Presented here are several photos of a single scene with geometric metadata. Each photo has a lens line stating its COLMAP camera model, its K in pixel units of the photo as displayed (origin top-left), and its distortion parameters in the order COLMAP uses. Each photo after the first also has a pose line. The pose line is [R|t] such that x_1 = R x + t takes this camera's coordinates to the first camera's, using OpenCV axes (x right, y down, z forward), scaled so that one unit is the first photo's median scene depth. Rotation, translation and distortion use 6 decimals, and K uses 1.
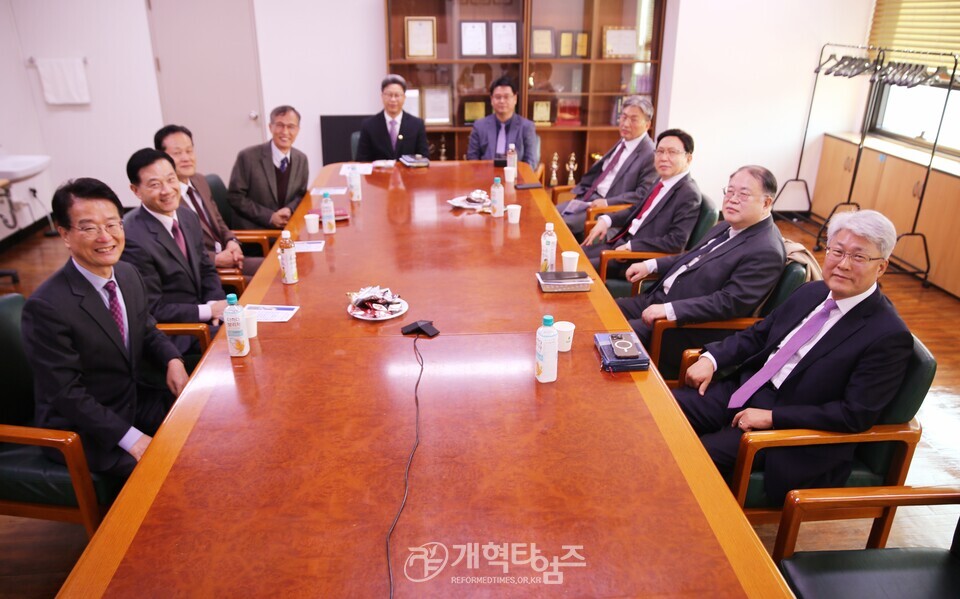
lens RADIAL K [[684.1, 0, 480.0], [0, 684.1, 299.5], [0, 0, 1]] dist [-0.066664, 0.055602]
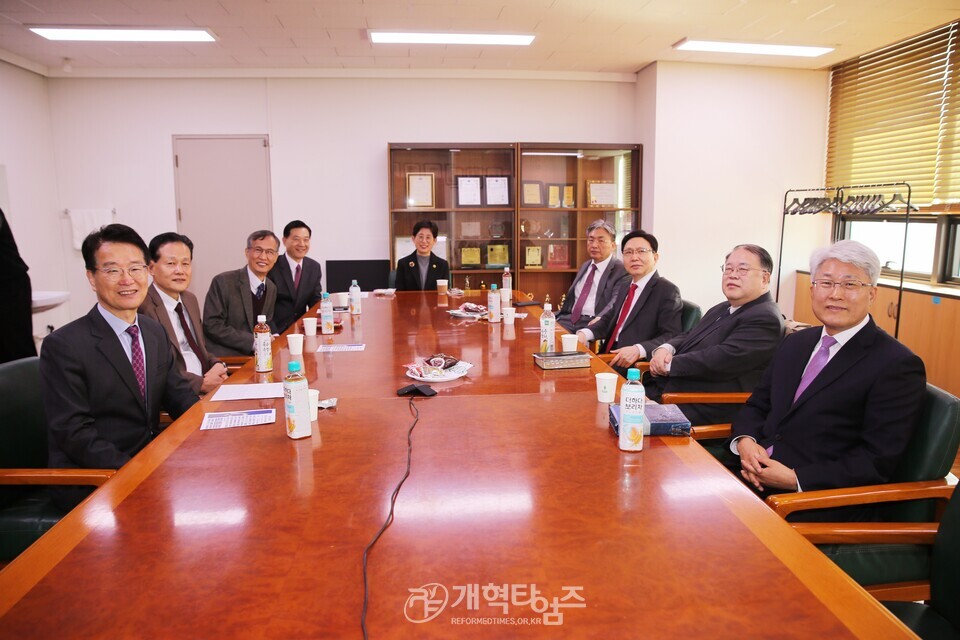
lens RADIAL K [[640.1, 0, 480.0], [0, 640.1, 320.0], [0, 0, 1]] dist [-0.083131, 0.058584]
pose [[0.999906, -0.011614, 0.007261, -0.003954], [0.013012, 0.970971, -0.238842, 0.131226], [-0.004277, 0.238914, 0.971031, 0.097577]]
